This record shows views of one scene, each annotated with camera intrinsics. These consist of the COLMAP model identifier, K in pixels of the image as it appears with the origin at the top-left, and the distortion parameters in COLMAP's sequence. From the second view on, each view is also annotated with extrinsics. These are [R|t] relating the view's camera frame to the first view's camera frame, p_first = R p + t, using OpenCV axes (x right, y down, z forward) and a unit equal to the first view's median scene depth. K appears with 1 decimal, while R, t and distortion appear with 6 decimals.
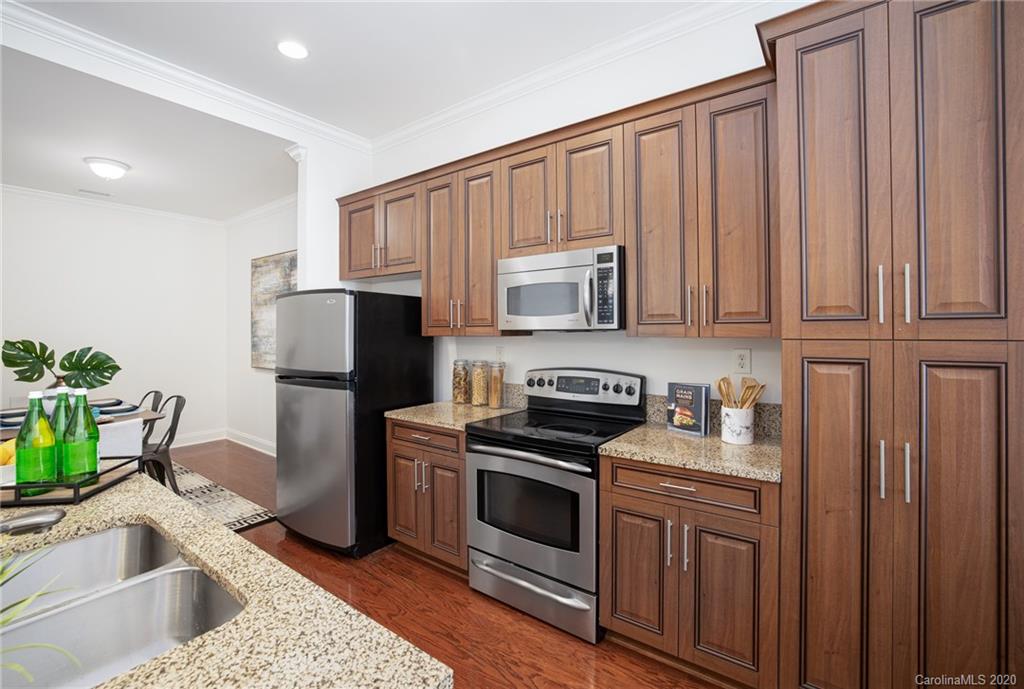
lens RADIAL K [[444.8, 0, 499.5], [0, 444.8, 329.8], [0, 0, 1]] dist [-0.031093, 0.006533]
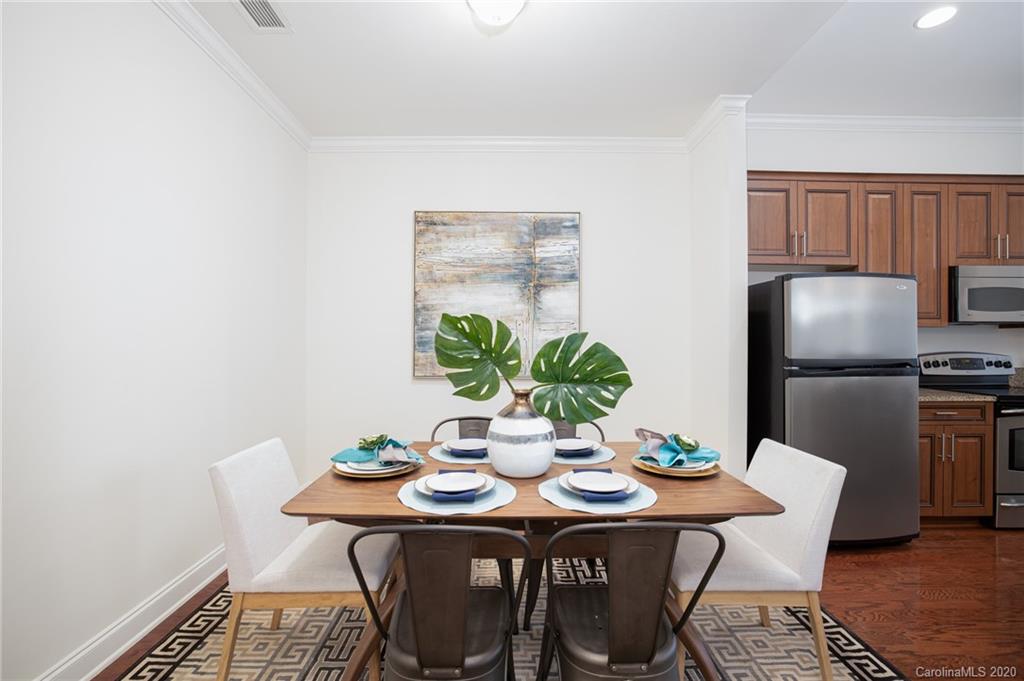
lens RADIAL K [[442.6, 0, 520.3], [0, 442.6, 339.9], [0, 0, 1]] dist [-0.027820, 0.007933]
pose [[0.784720, 0.007934, 0.619800, -1.780234], [-0.006808, 0.999968, -0.004181, 0.068374], [-0.619813, -0.000939, 0.784749, 0.833914]]
